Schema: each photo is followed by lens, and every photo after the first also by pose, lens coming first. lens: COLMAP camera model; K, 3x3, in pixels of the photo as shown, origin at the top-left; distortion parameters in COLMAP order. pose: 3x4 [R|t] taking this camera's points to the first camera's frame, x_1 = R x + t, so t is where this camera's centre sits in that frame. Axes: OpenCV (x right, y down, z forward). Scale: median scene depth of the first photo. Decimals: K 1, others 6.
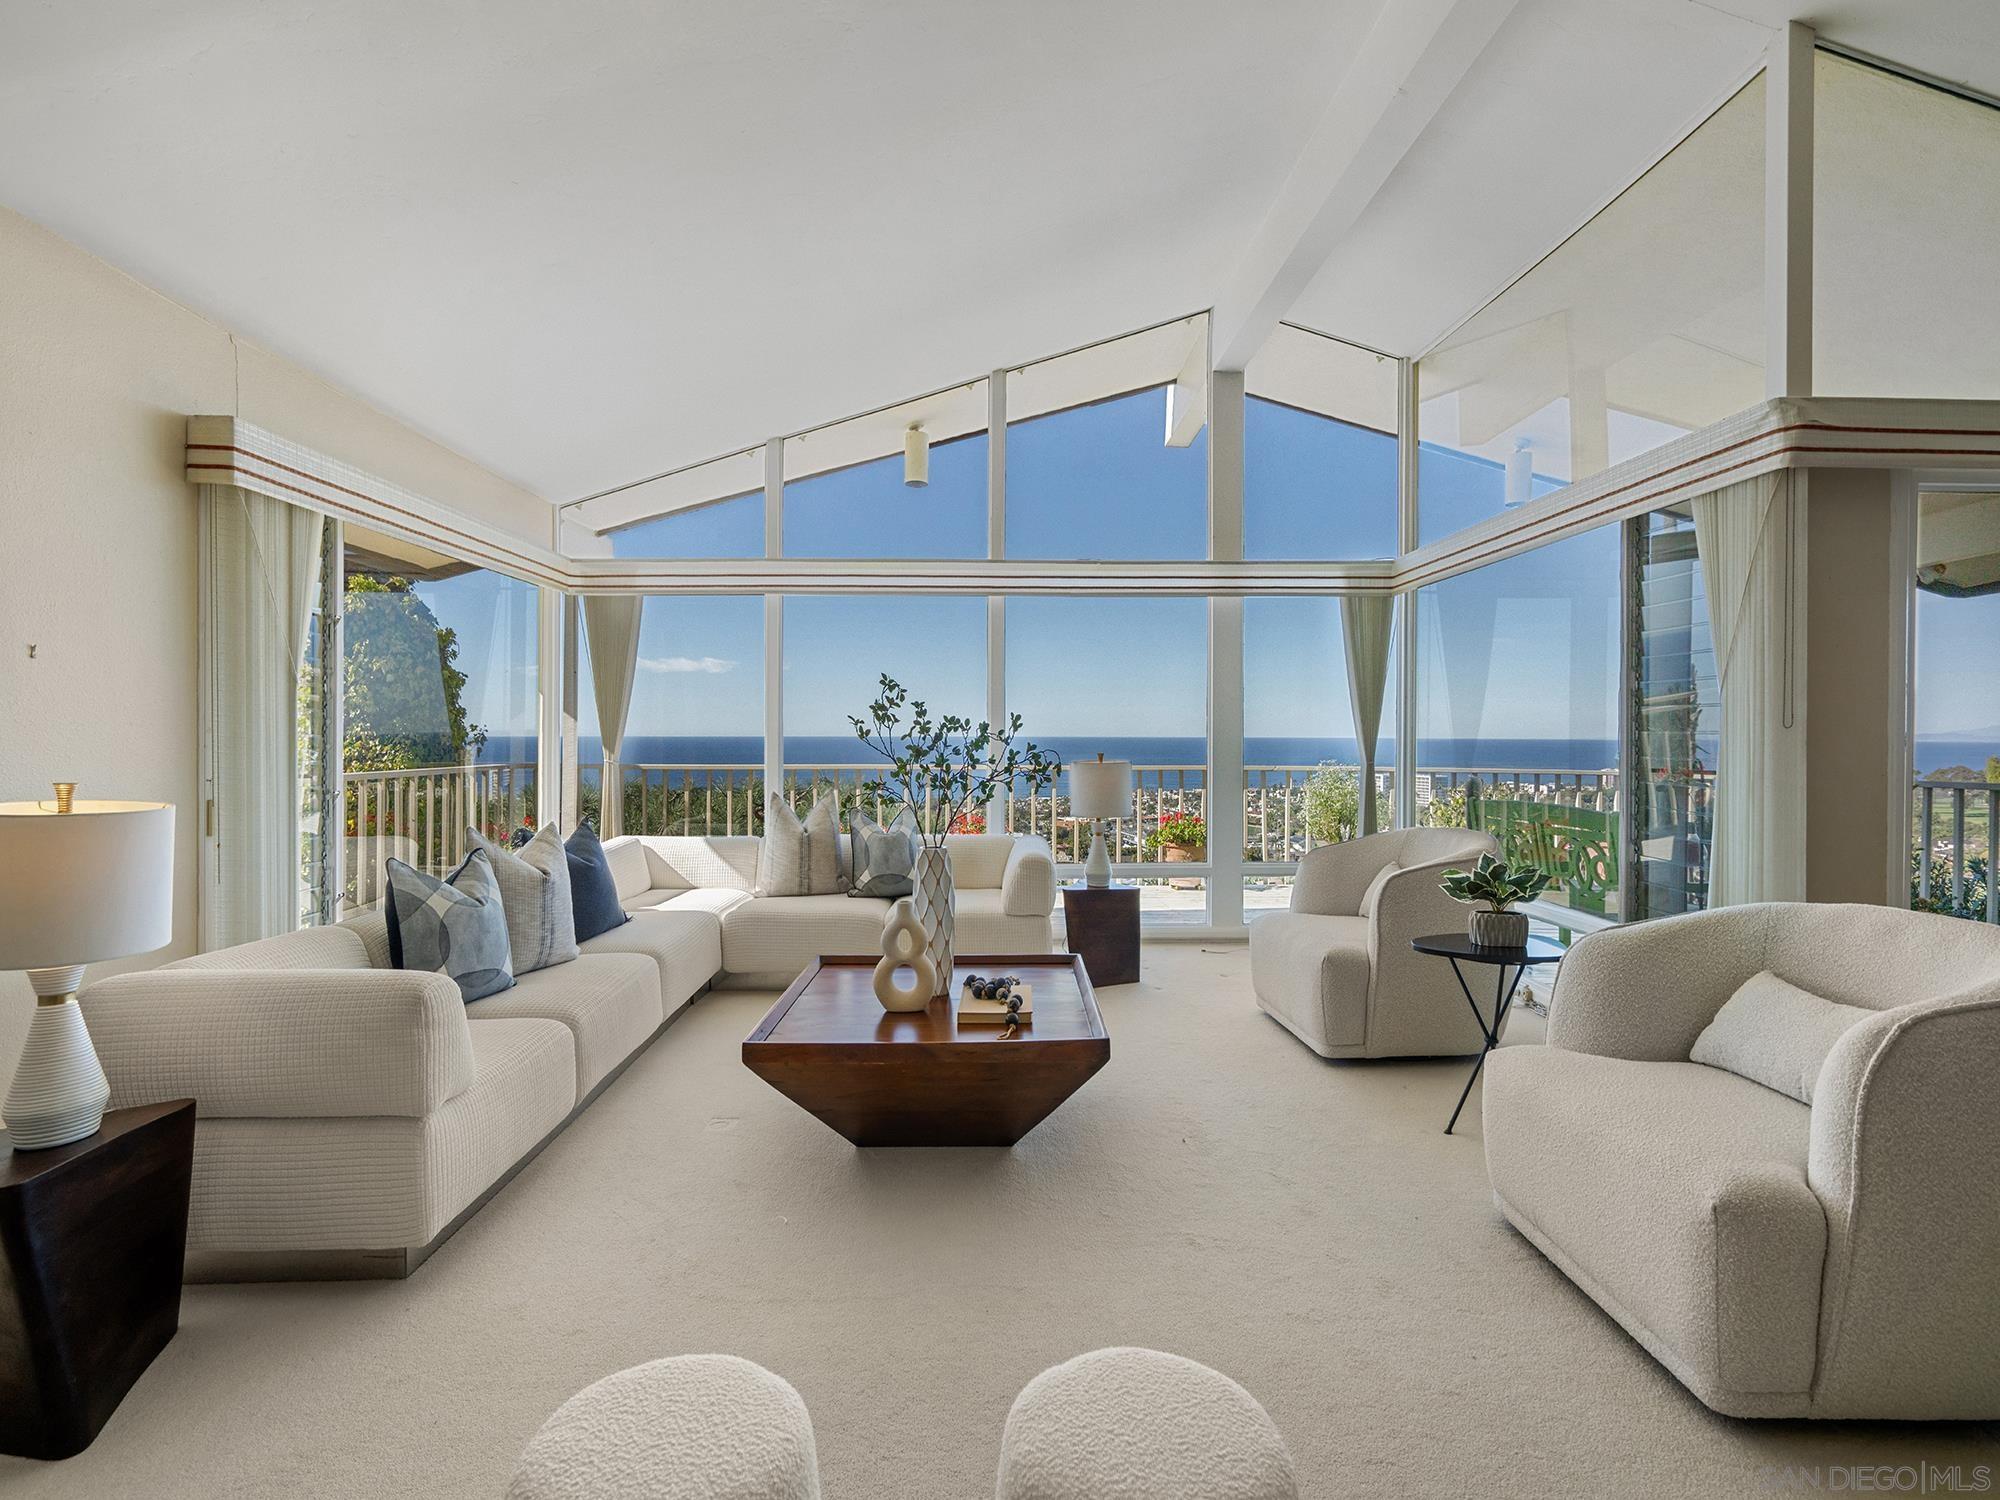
lens RADIAL K [[922.2, 0, 998.7], [0, 922.2, 745.5], [0, 0, 1]] dist [-0.002330, 0.001673]
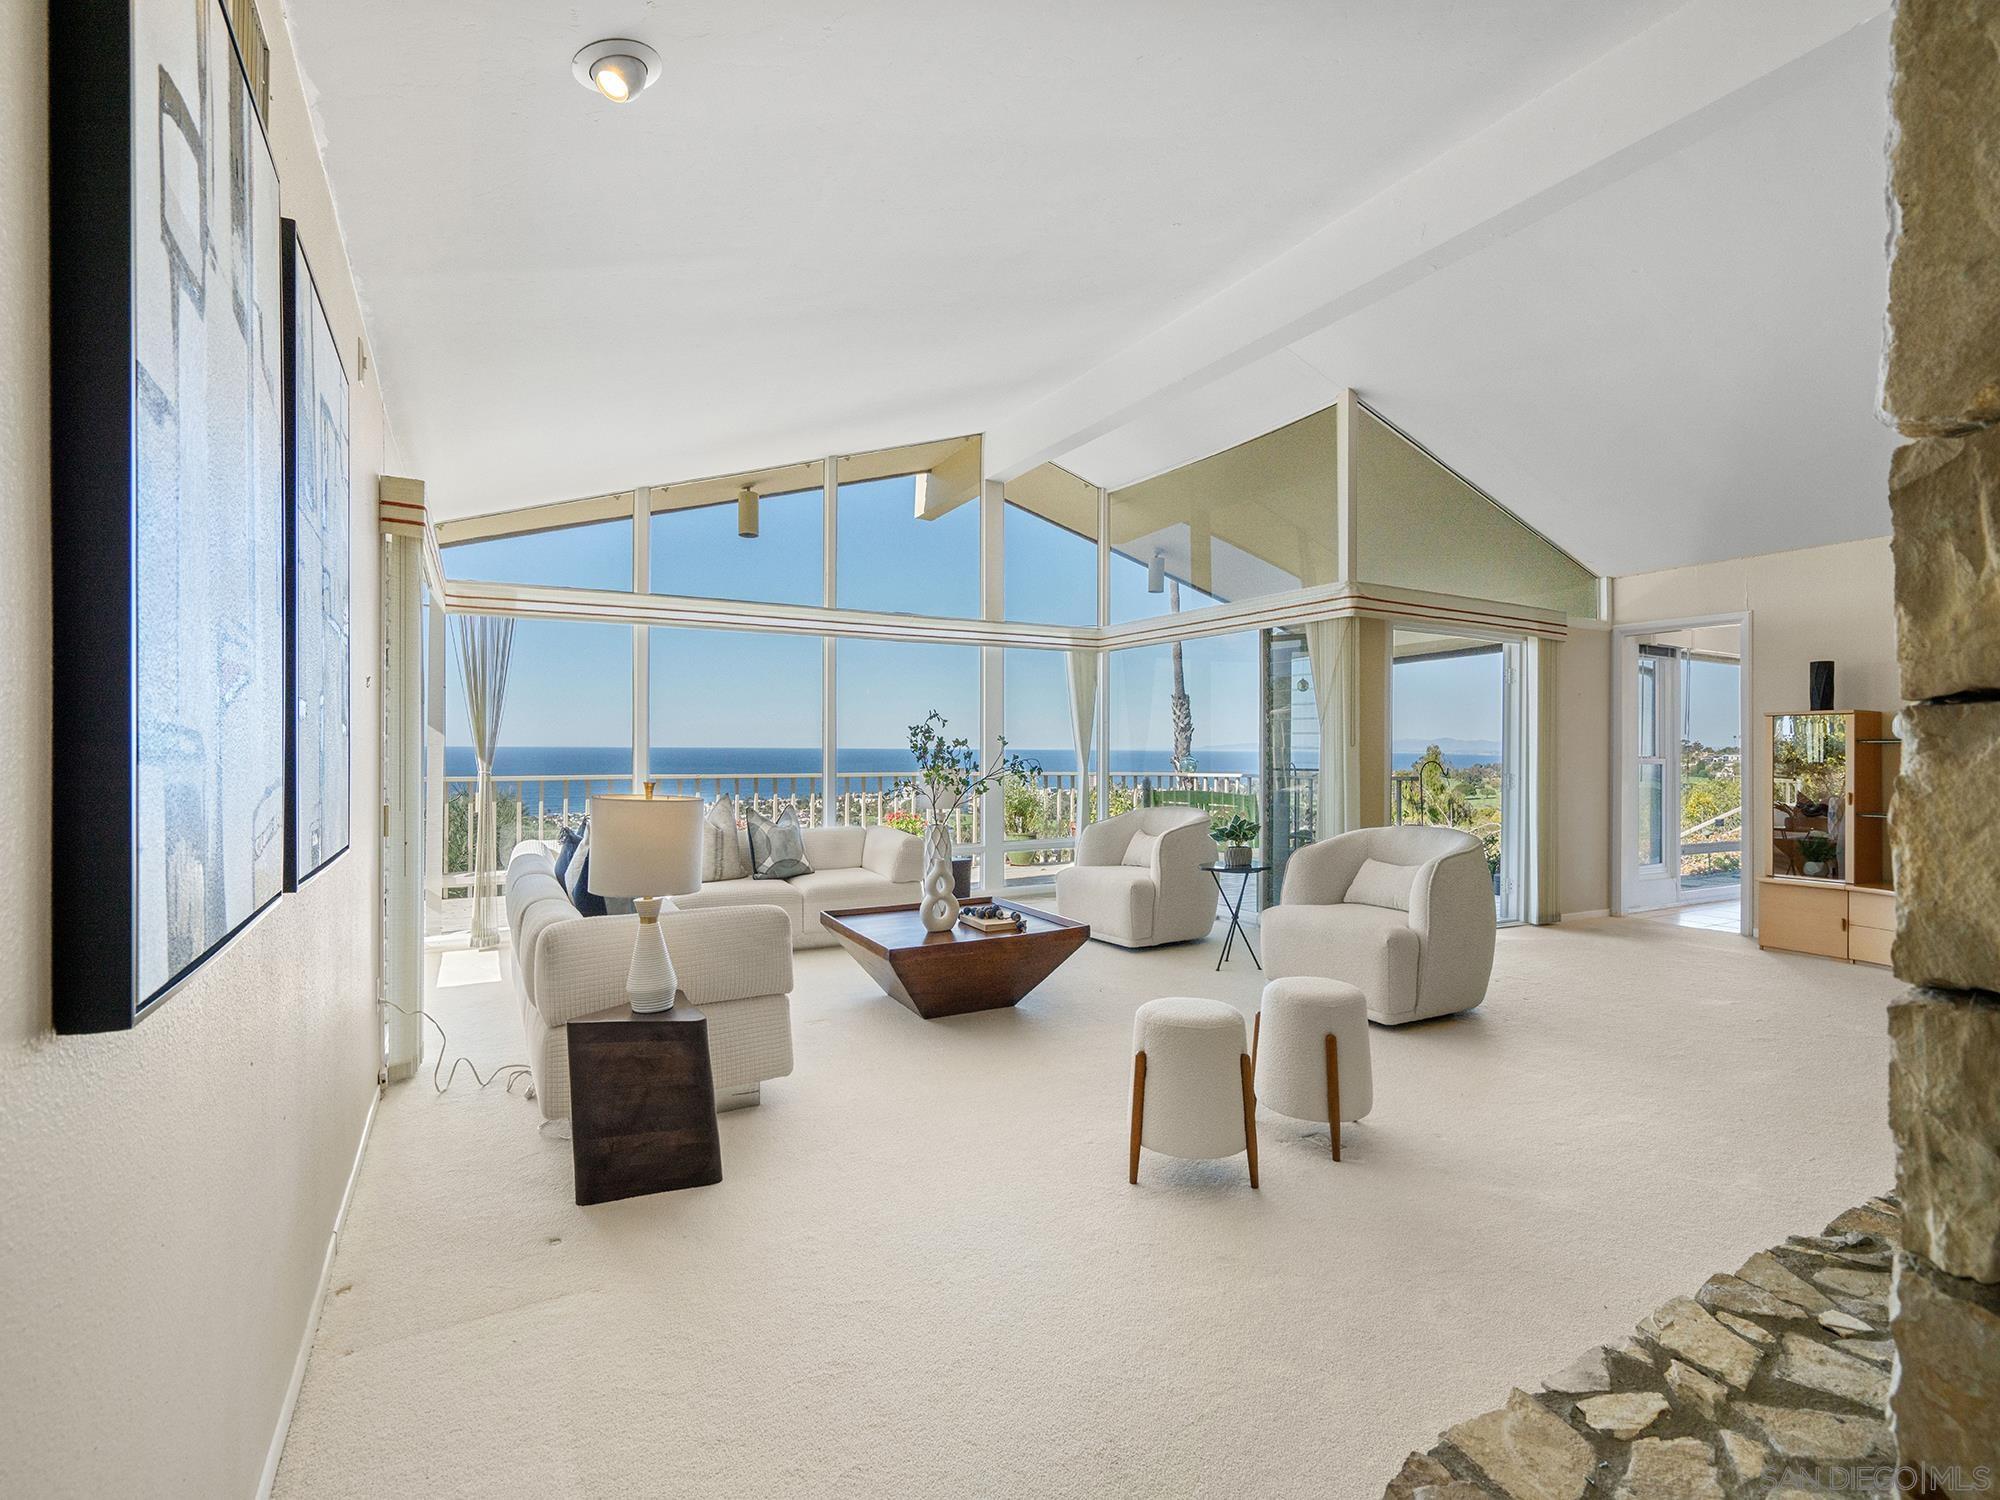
lens RADIAL K [[922.2, 0, 997.4], [0, 922.2, 751.7], [0, 0, 1]] dist [-0.002330, 0.001673]
pose [[0.885107, -0.000613, 0.465388, -0.709736], [0.002567, 0.999990, -0.003565, -0.002047], [-0.465381, 0.004350, 0.885100, -0.384779]]
